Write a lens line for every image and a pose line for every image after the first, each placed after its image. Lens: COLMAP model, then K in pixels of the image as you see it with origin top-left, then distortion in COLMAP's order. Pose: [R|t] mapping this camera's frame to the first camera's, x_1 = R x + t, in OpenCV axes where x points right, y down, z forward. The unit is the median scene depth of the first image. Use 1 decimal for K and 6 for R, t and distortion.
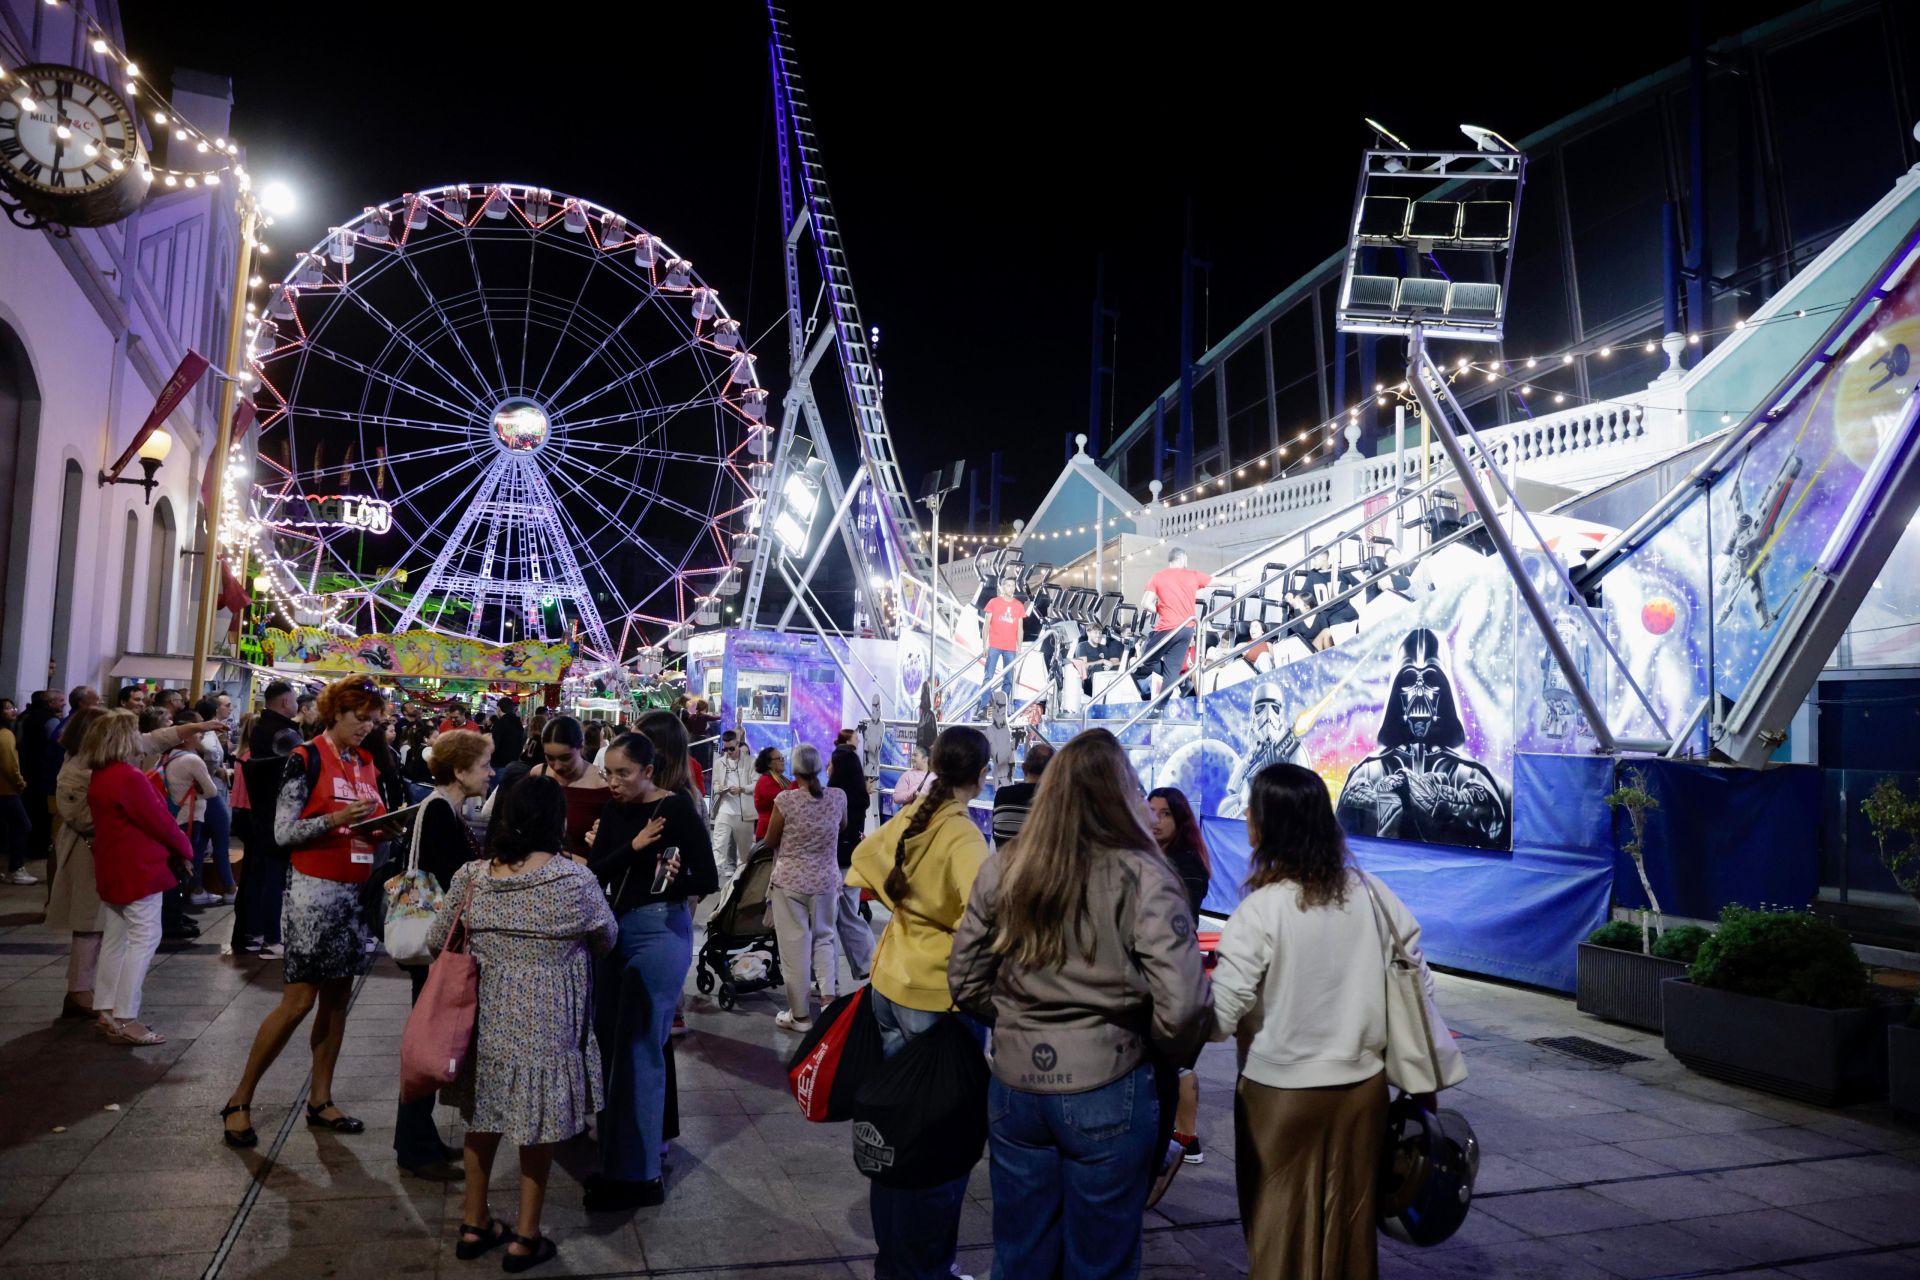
lens RADIAL K [[1299.6, 0, 971.6], [0, 1299.6, 657.9], [0, 0, 1]] dist [-0.095677, 0.069947]
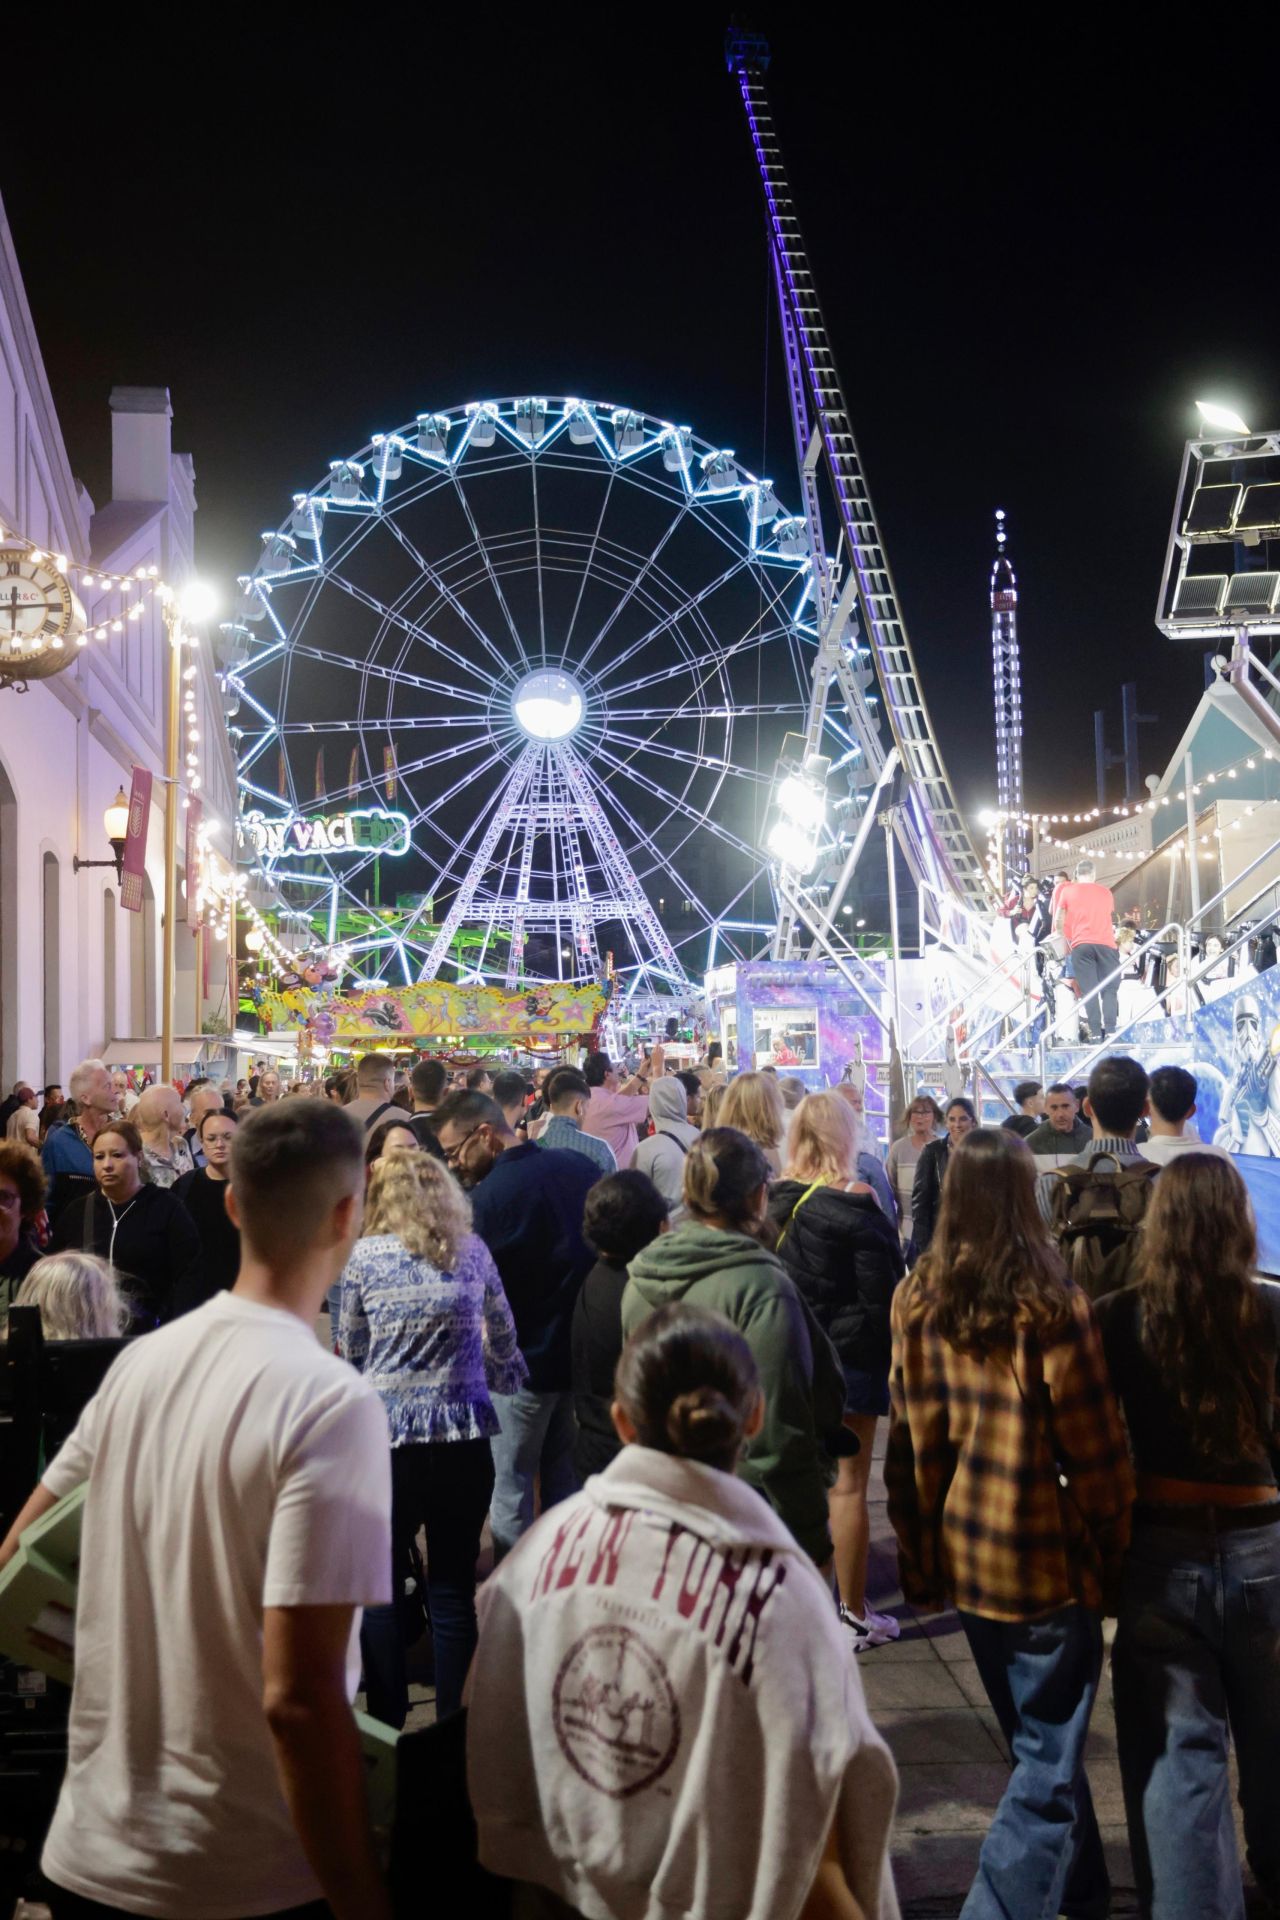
lens RADIAL K [[1802.7, 0, 638.7], [0, 1802.7, 1012.9], [0, 0, 1]] dist [0.014388, 0.005961]
pose [[0.948601, -0.069008, -0.308858, 0.114659], [0.076549, 0.996989, 0.012349, -0.008307], [0.307076, -0.035357, 0.951028, -0.156301]]
